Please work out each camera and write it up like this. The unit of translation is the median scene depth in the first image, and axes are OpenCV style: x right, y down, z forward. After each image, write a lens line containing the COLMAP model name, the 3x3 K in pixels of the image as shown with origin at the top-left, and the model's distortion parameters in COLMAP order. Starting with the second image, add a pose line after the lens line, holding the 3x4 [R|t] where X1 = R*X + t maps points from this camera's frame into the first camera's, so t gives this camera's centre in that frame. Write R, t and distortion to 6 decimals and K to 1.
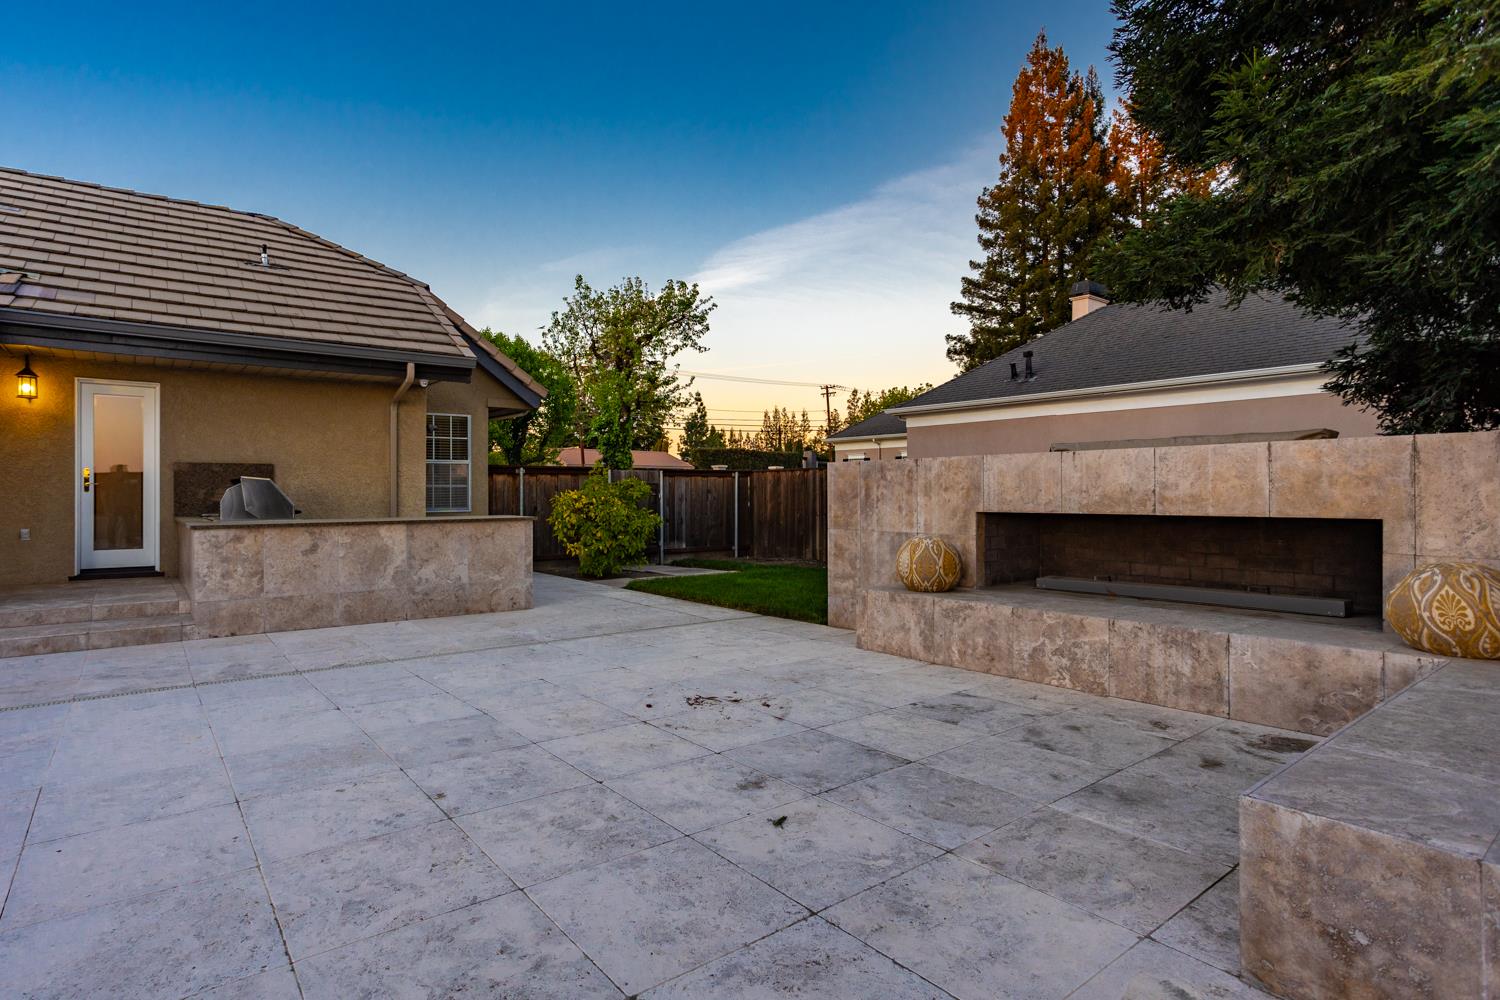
lens RADIAL K [[801.6, 0, 737.6], [0, 801.6, 491.3], [0, 0, 1]] dist [-0.023339, -0.000091]
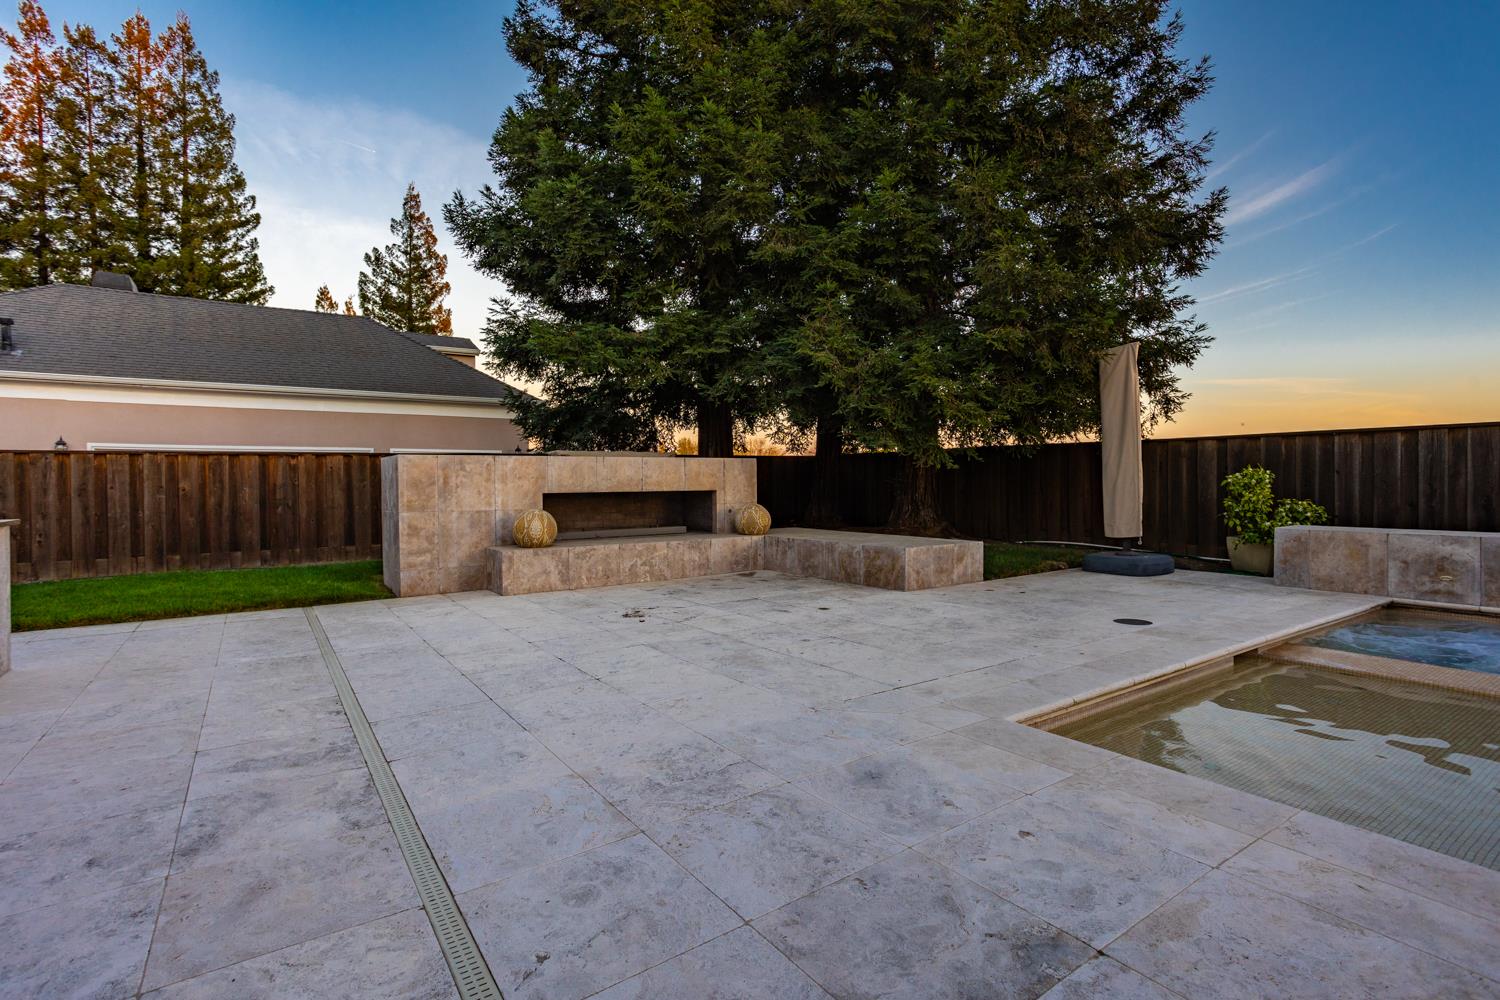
lens RADIAL K [[741.0, 0, 737.6], [0, 741.0, 490.9], [0, 0, 1]] dist [0.000771, 0.002053]
pose [[0.057682, -0.009787, 0.998287, -0.920692], [0.006806, 0.999933, 0.009410, 0.009114], [-0.998312, 0.006252, 0.057745, 0.463738]]
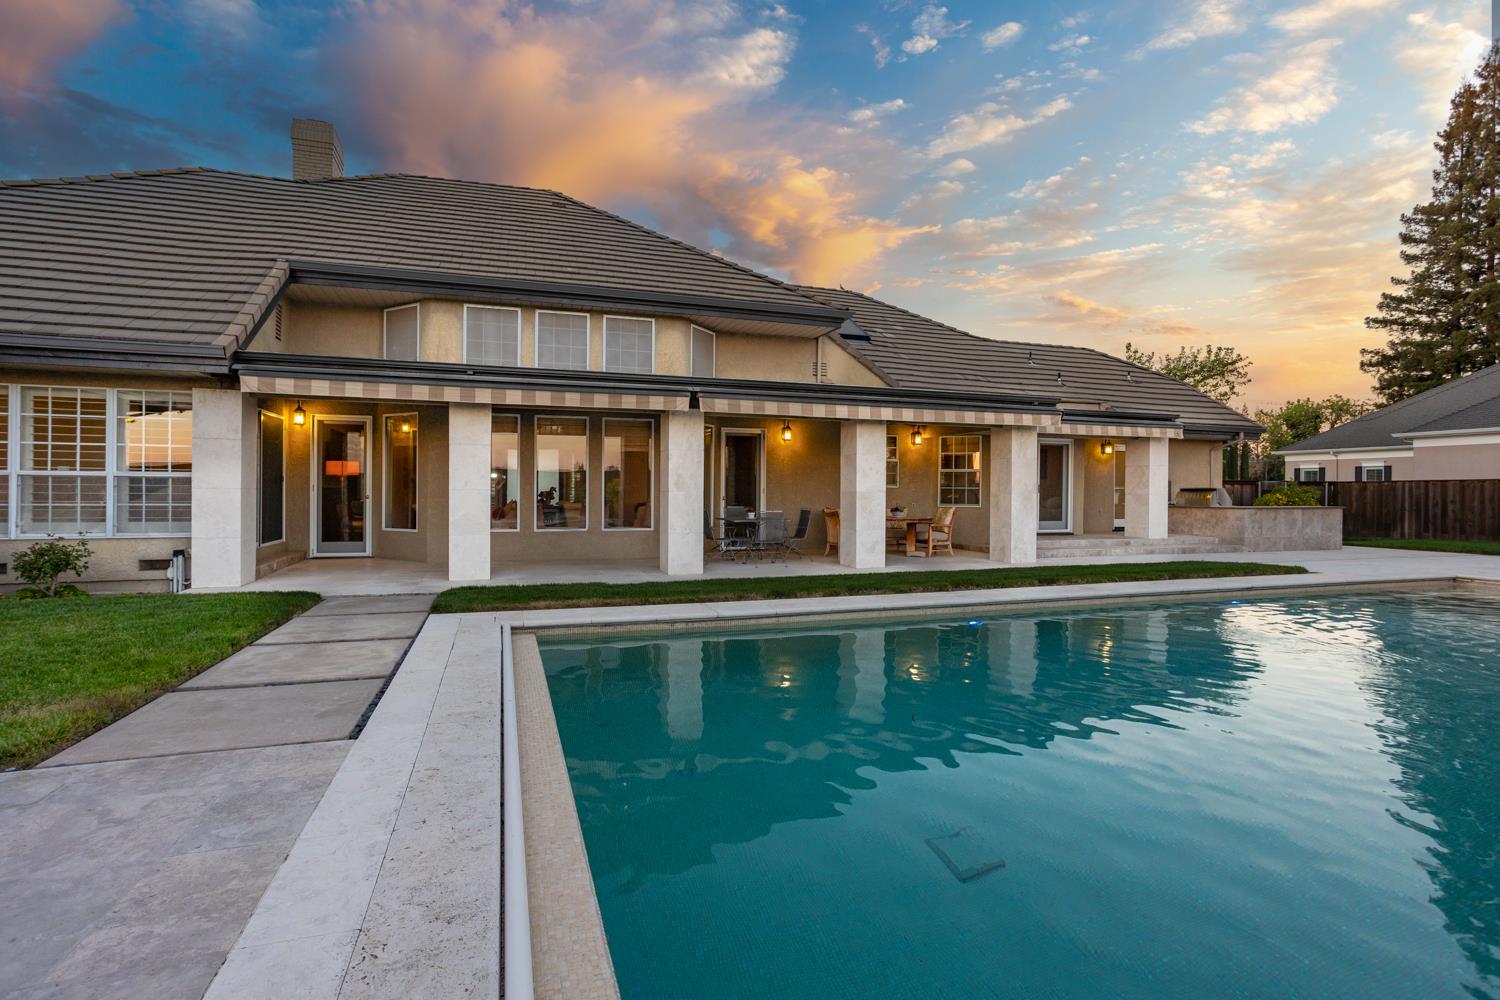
lens RADIAL K [[741.0, 0, 753.7], [0, 741.0, 507.0], [0, 0, 1]] dist [0.000771, 0.002053]
pose [[0.940695, 0.015565, -0.338898, -1.184999], [-0.008393, 0.999709, 0.022618, 0.001078], [0.339151, -0.018432, 0.940551, -1.550245]]
